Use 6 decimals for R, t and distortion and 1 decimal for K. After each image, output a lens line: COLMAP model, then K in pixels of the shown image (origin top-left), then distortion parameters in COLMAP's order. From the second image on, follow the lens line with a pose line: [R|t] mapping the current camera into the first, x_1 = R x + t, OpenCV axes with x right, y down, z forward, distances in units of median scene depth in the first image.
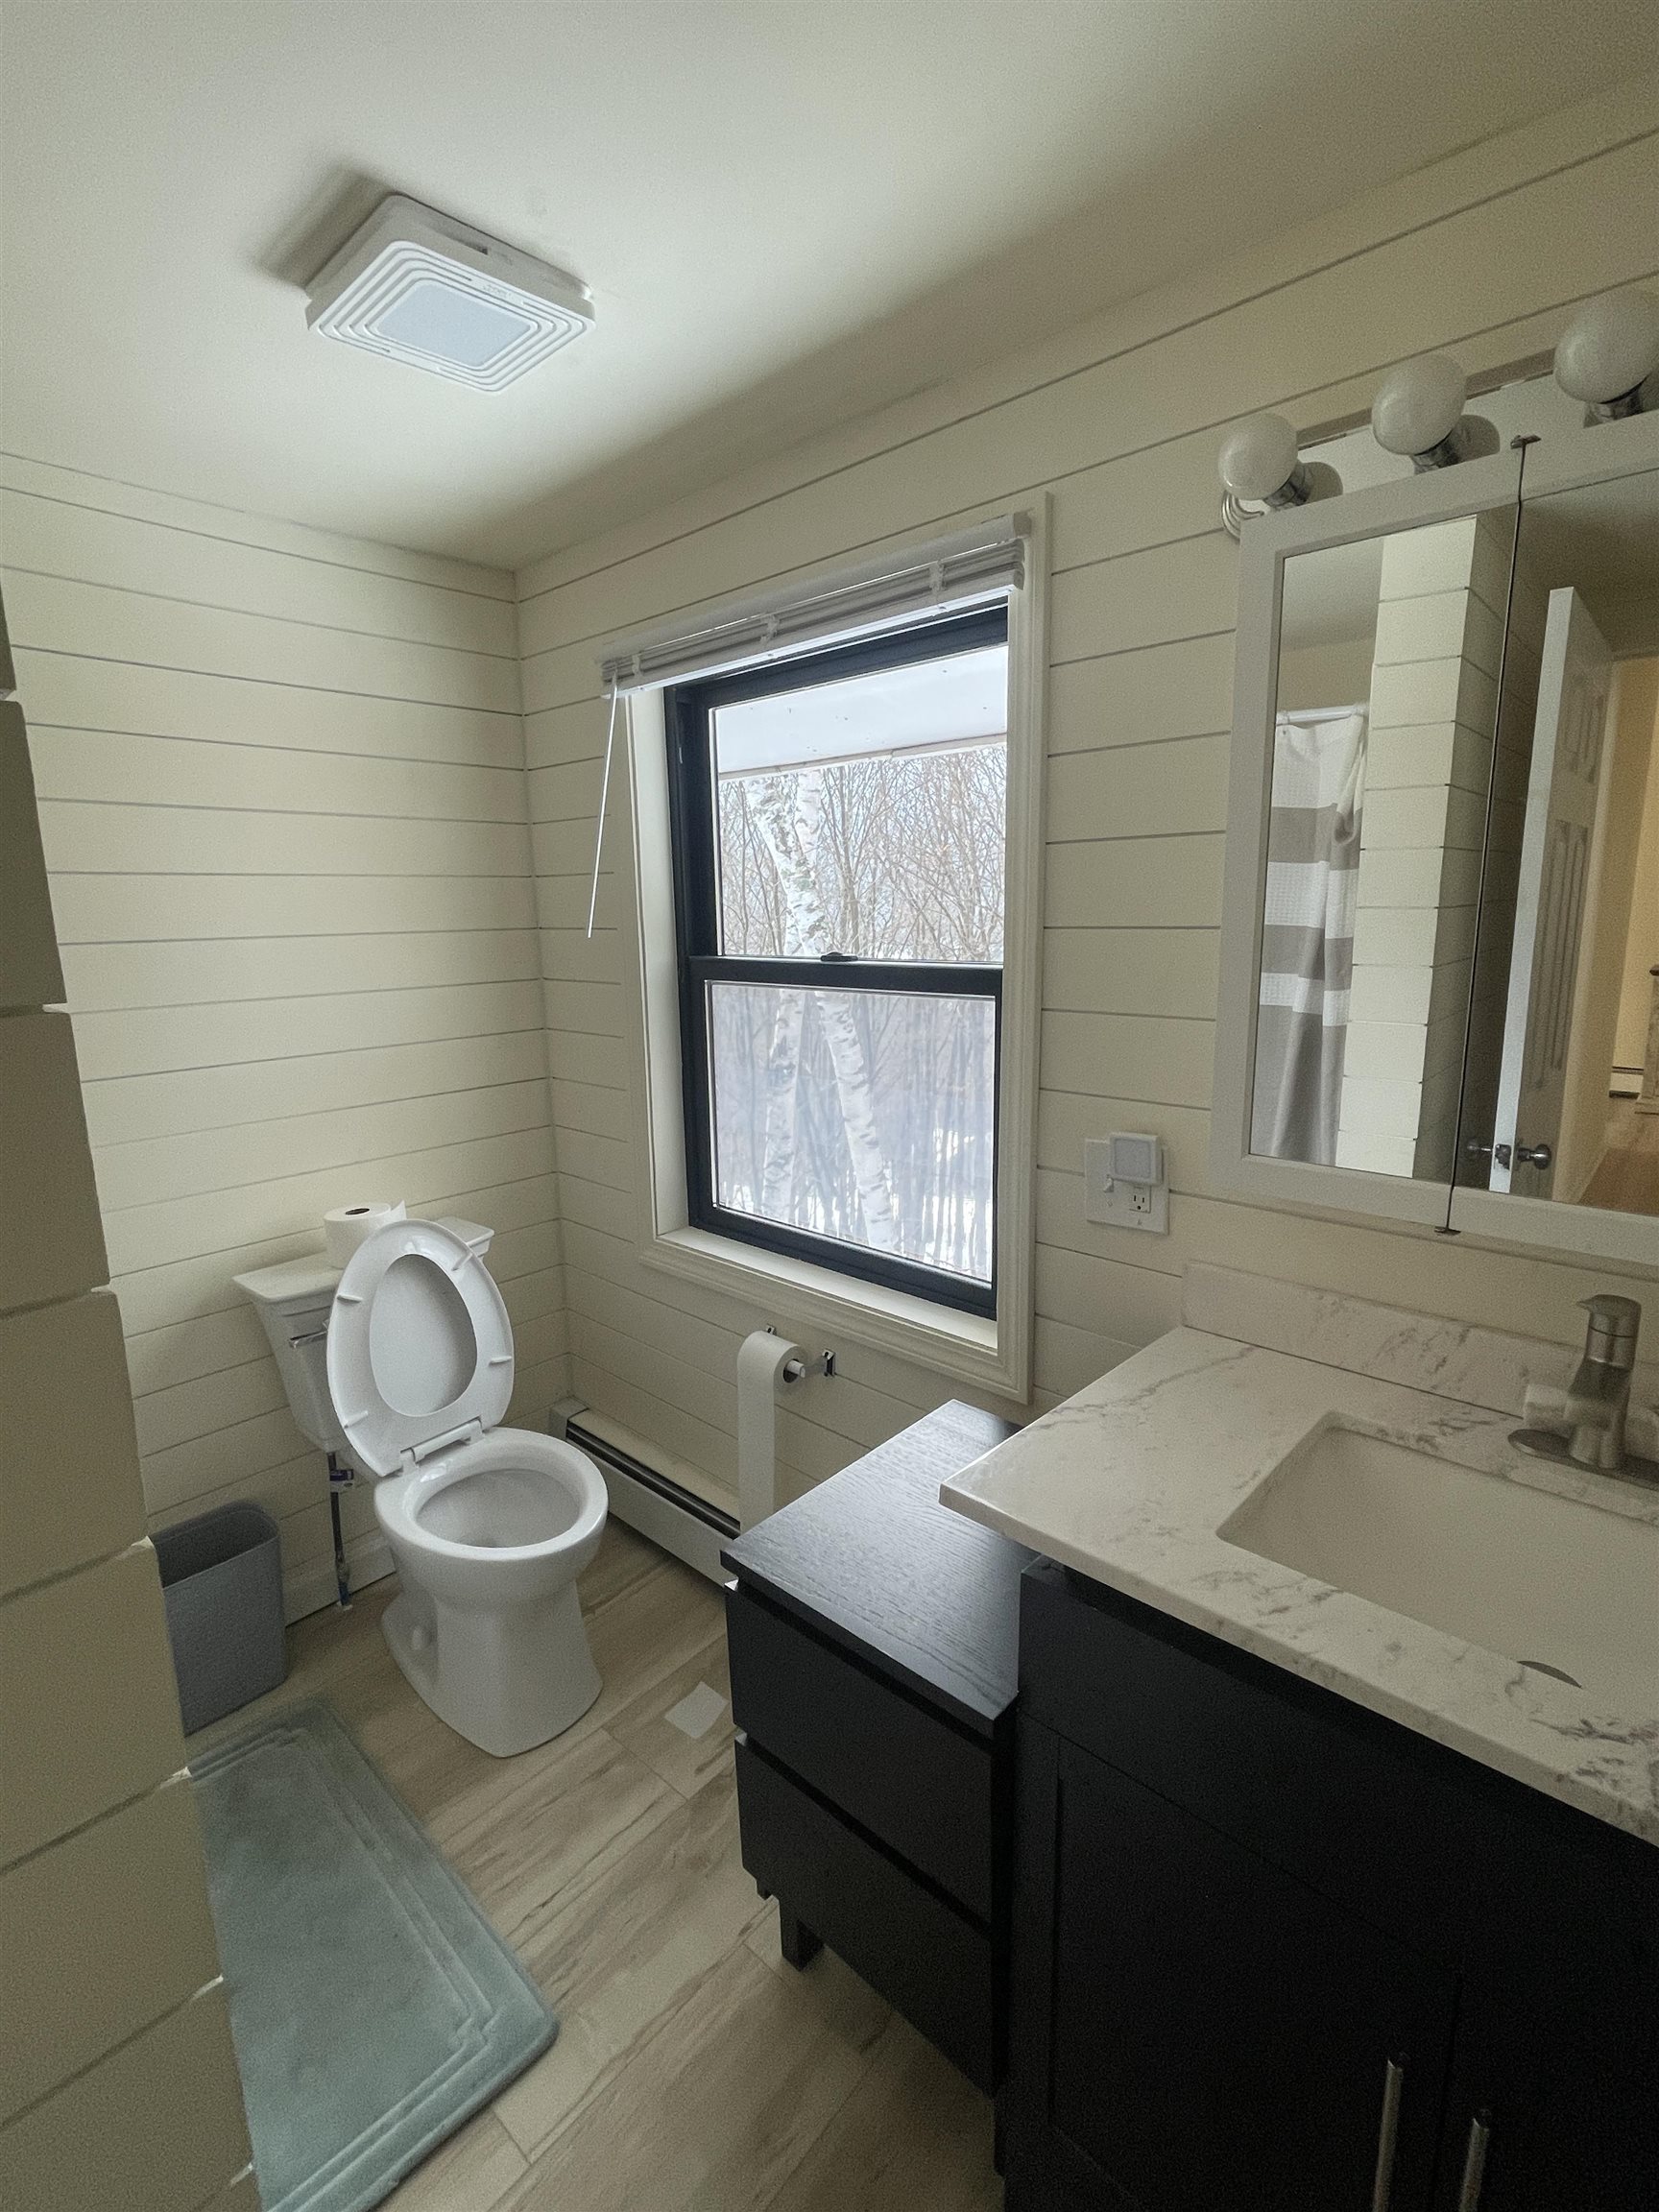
lens RADIAL K [[1010.1, 0, 826.3], [0, 1010.1, 1091.9], [0, 0, 1]] dist [-0.012769, 0.000934]
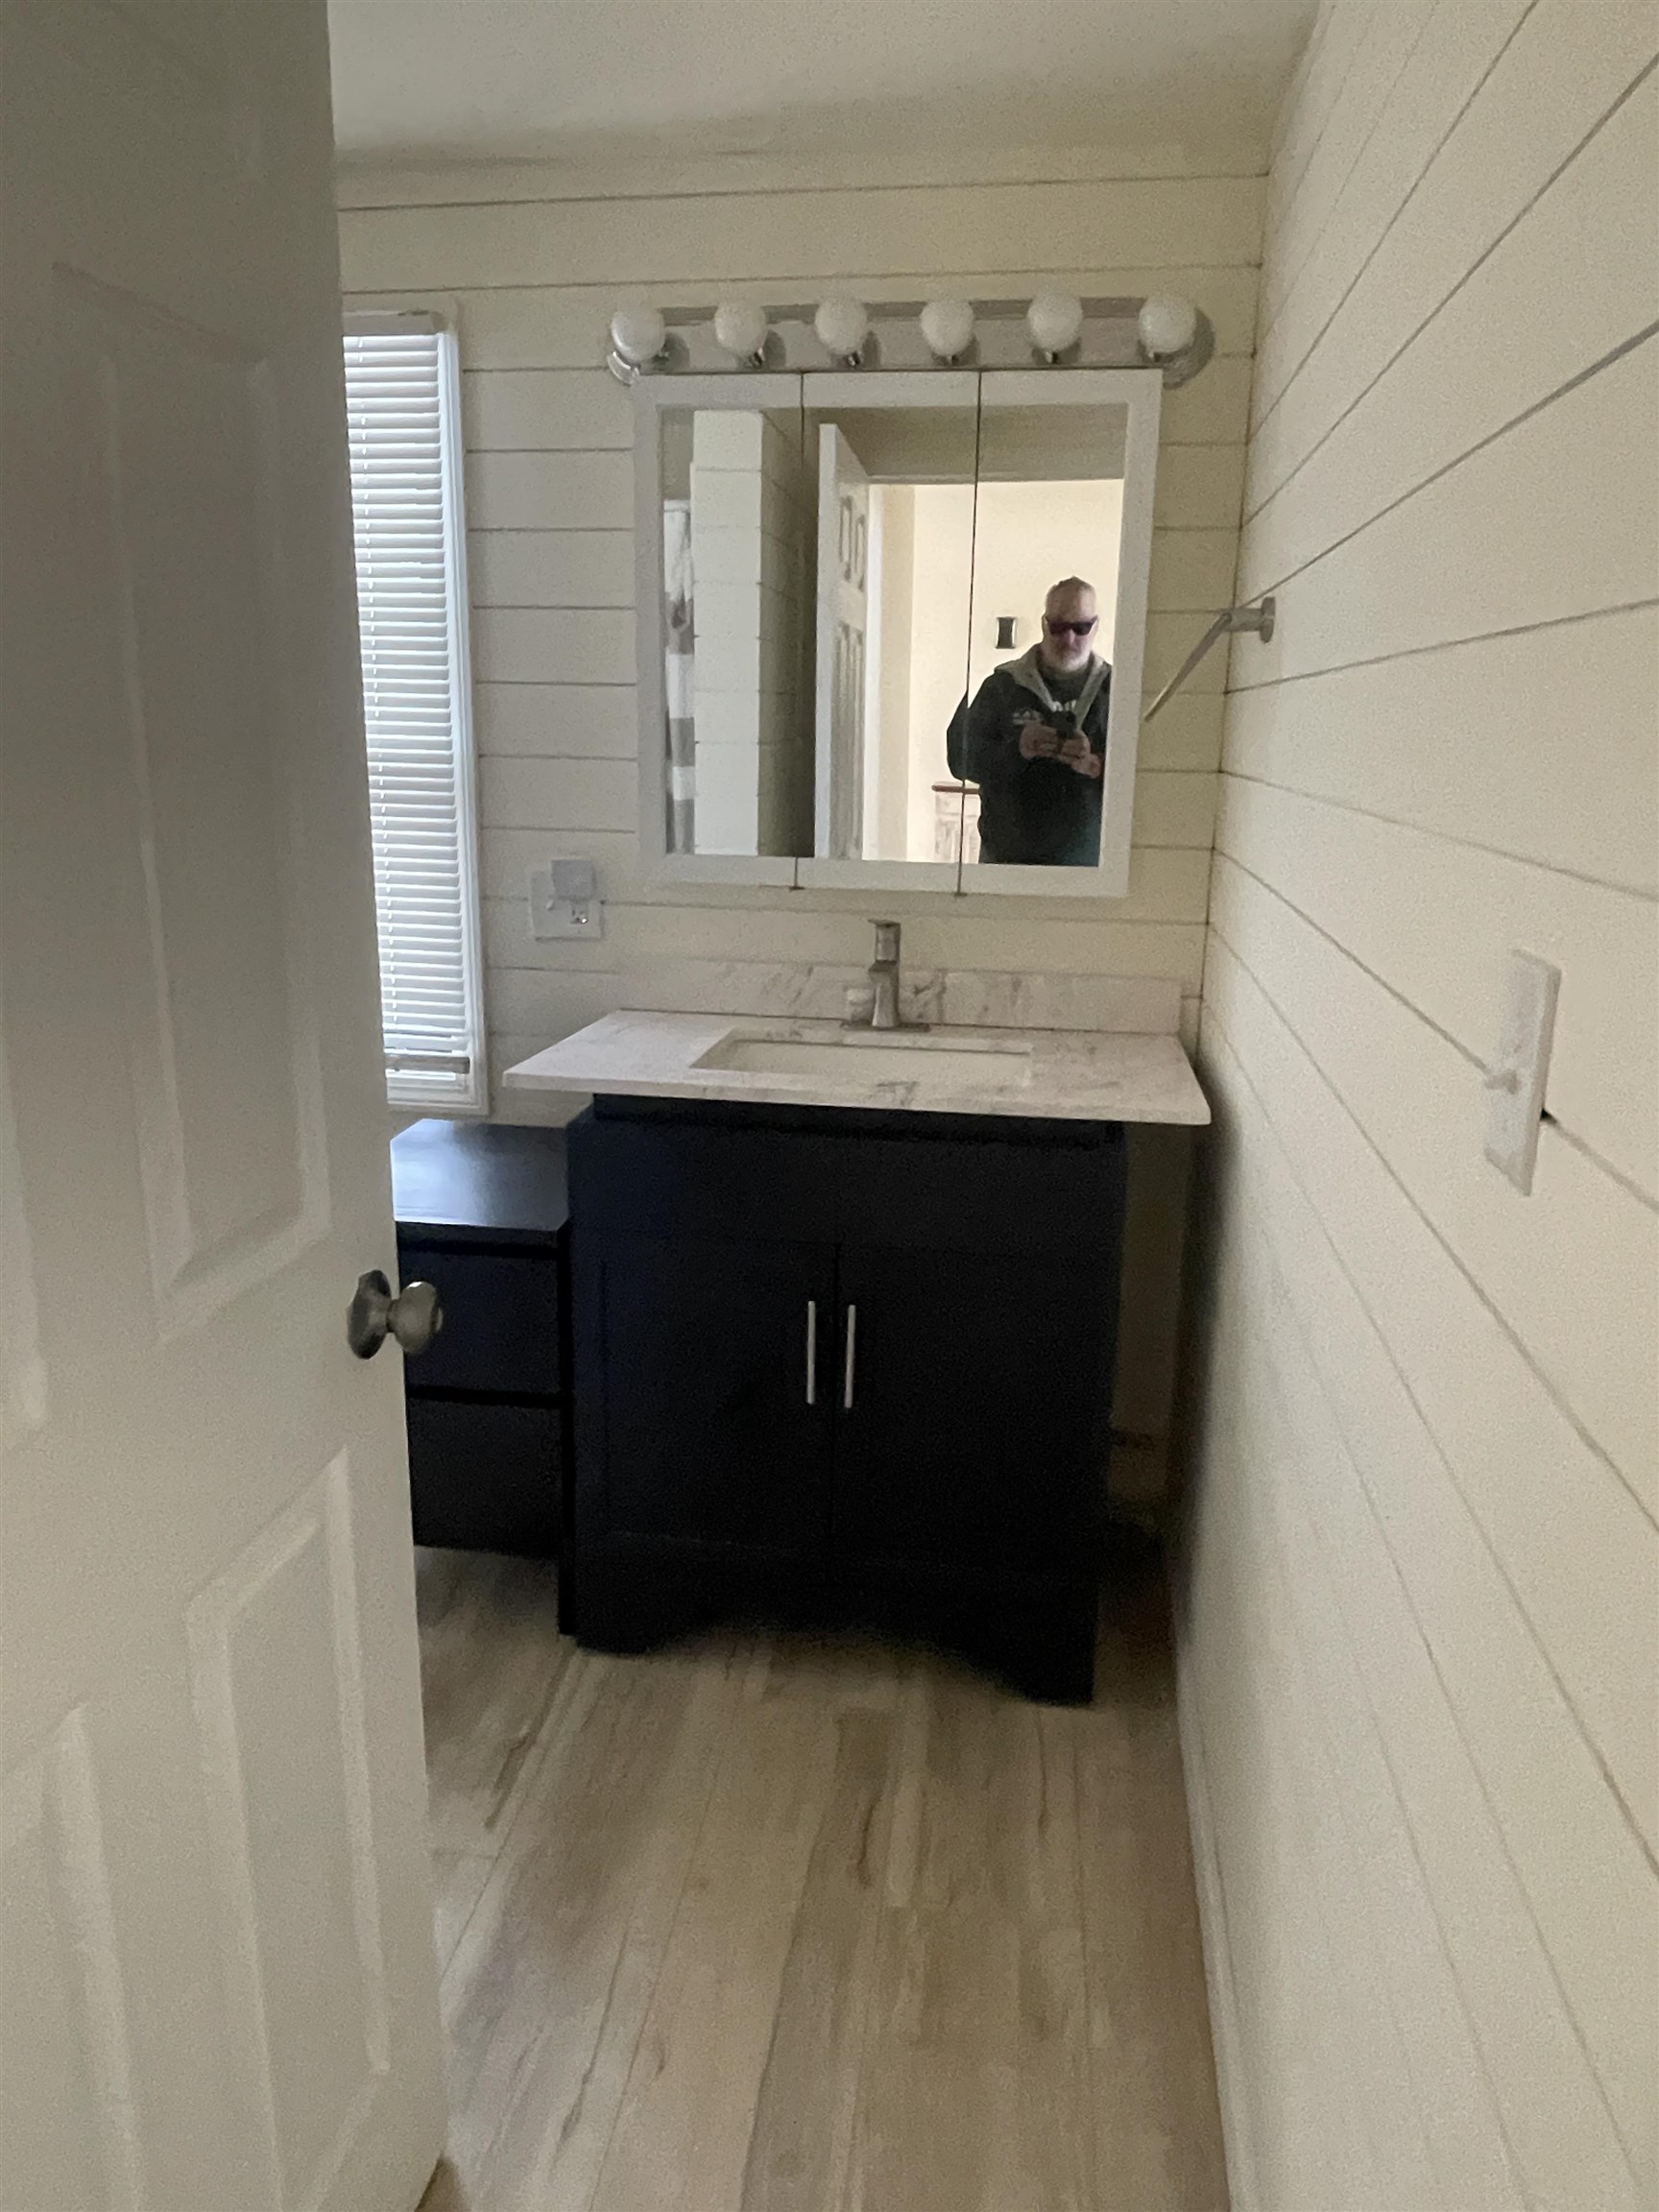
lens RADIAL K [[1489.0, 0, 825.0], [0, 1489.0, 1111.5], [0, 0, 1]] dist [-0.001962, 0.001011]
pose [[0.822315, -0.113910, 0.557515, -0.433502], [0.073788, 0.992832, 0.094018, 0.181084], [-0.564229, -0.036174, 0.824826, -0.606471]]
